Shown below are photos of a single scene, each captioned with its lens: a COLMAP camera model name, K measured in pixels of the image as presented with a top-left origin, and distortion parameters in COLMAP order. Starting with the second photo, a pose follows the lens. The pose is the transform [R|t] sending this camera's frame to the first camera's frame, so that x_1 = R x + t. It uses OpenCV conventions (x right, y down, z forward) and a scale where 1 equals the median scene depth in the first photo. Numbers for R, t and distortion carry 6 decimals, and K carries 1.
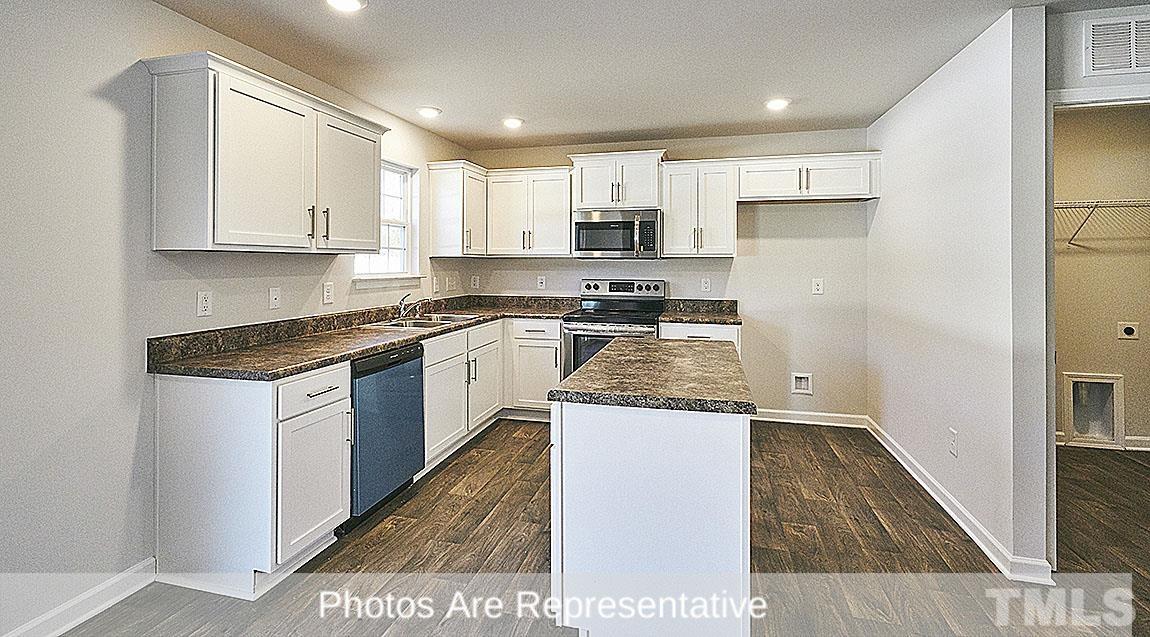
lens RADIAL K [[510.2, 0, 571.9], [0, 510.2, 256.6], [0, 0, 1]] dist [-0.001058, -0.000056]
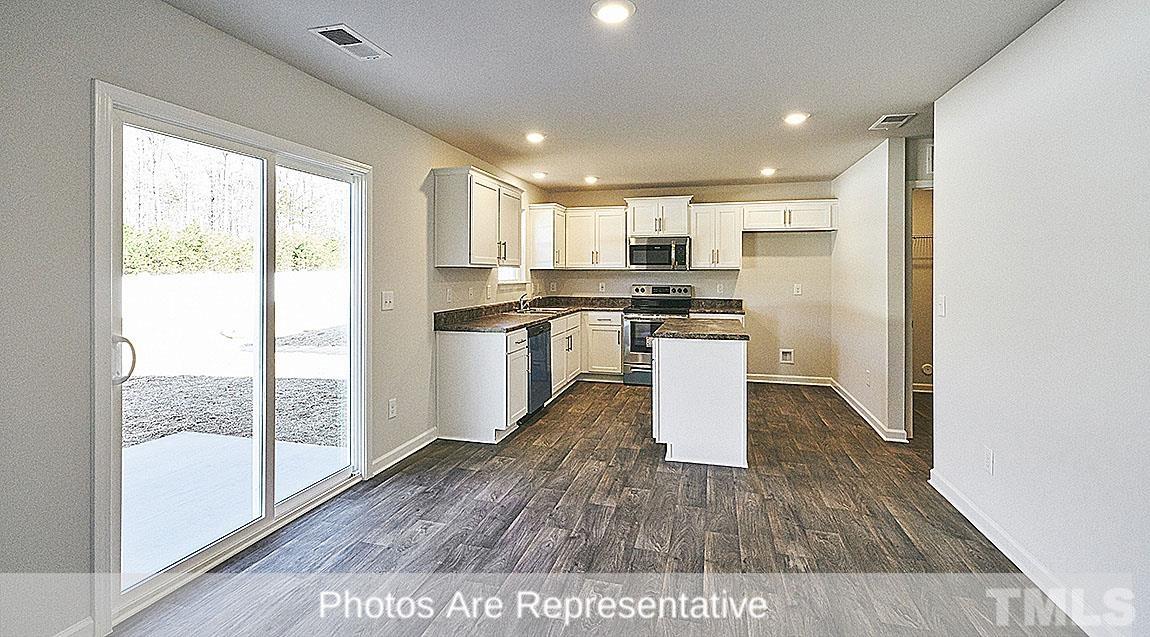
lens RADIAL K [[510.0, 0, 571.3], [0, 510.0, 267.3], [0, 0, 1]] dist [0.001393, 0.000286]
pose [[0.999912, 0.000443, -0.013243, -0.147033], [-0.000429, 0.999999, 0.001092, -0.006788], [0.013244, -0.001086, 0.999912, -0.470823]]
